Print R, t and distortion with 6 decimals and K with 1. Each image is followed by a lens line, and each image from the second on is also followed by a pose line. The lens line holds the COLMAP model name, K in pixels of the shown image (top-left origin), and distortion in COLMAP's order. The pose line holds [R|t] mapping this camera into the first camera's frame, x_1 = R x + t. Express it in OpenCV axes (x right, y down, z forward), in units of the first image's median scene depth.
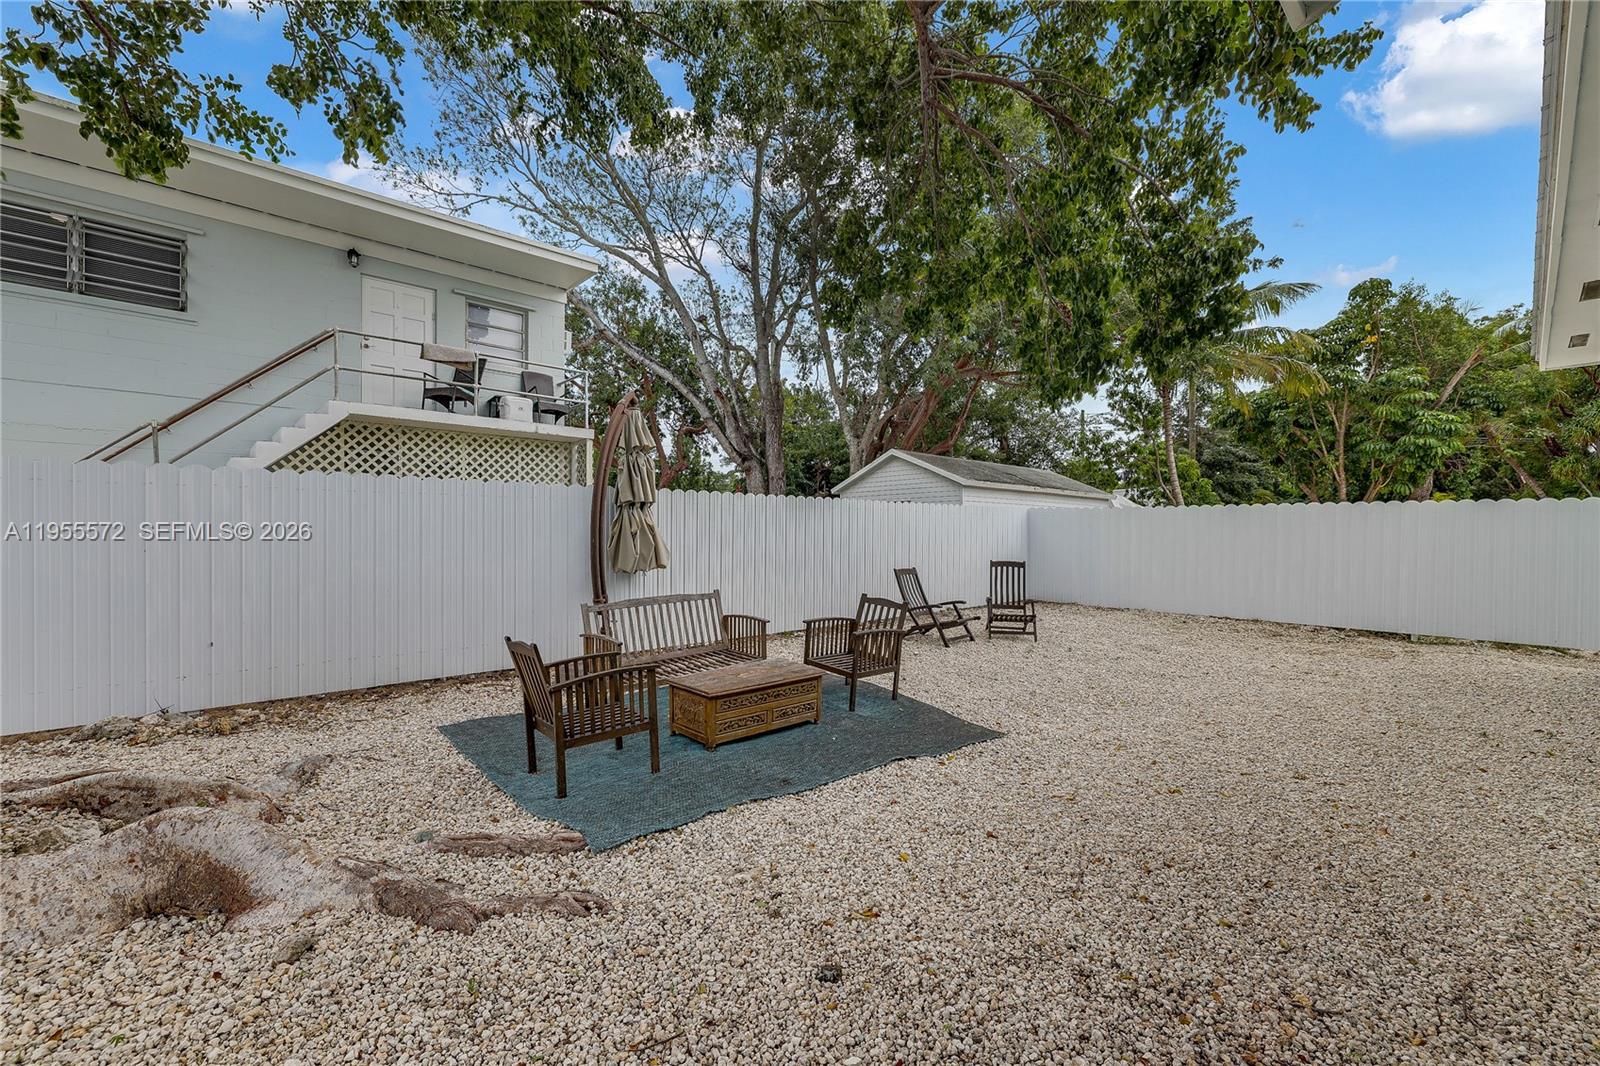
lens RADIAL K [[676.4, 0, 797.9], [0, 676.4, 533.3], [0, 0, 1]] dist [0.001628, 0.000366]
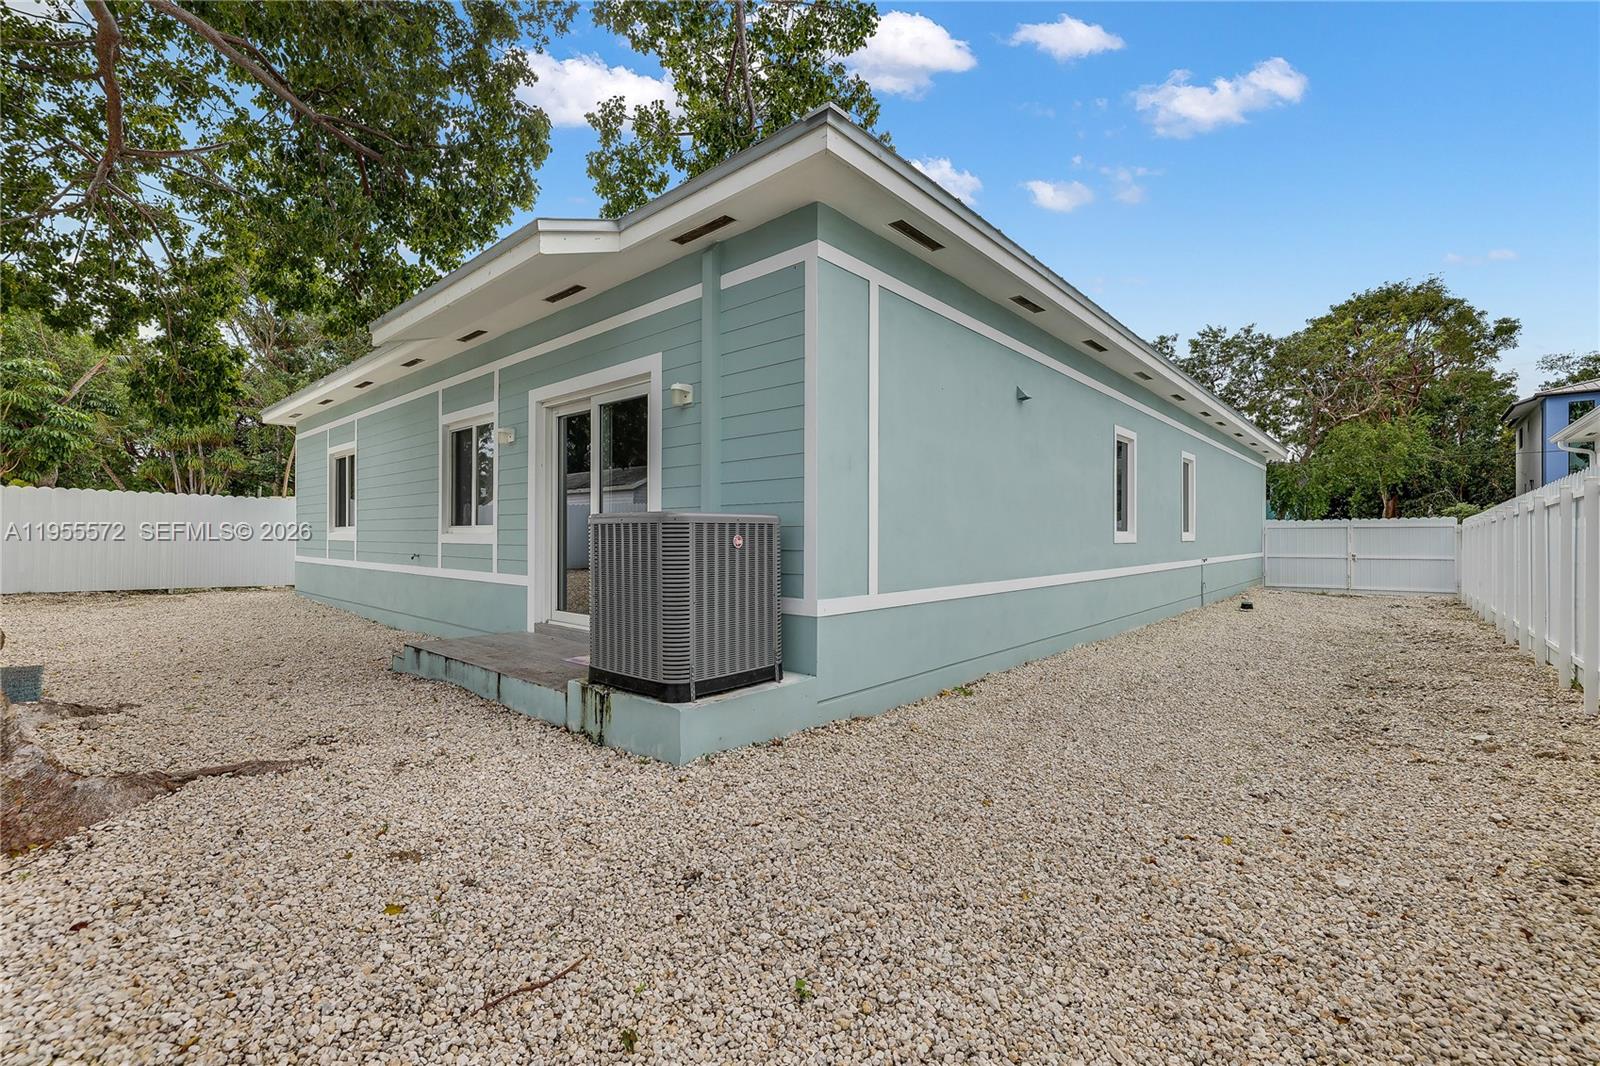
lens RADIAL K [[676.4, 0, 798.7], [0, 676.4, 533.0], [0, 0, 1]] dist [0.001628, 0.000366]
pose [[-0.093854, -0.000930, 0.995586, -0.556548], [-0.014472, 0.999895, -0.000430, 0.011920], [-0.995481, -0.014448, -0.093858, -0.157812]]
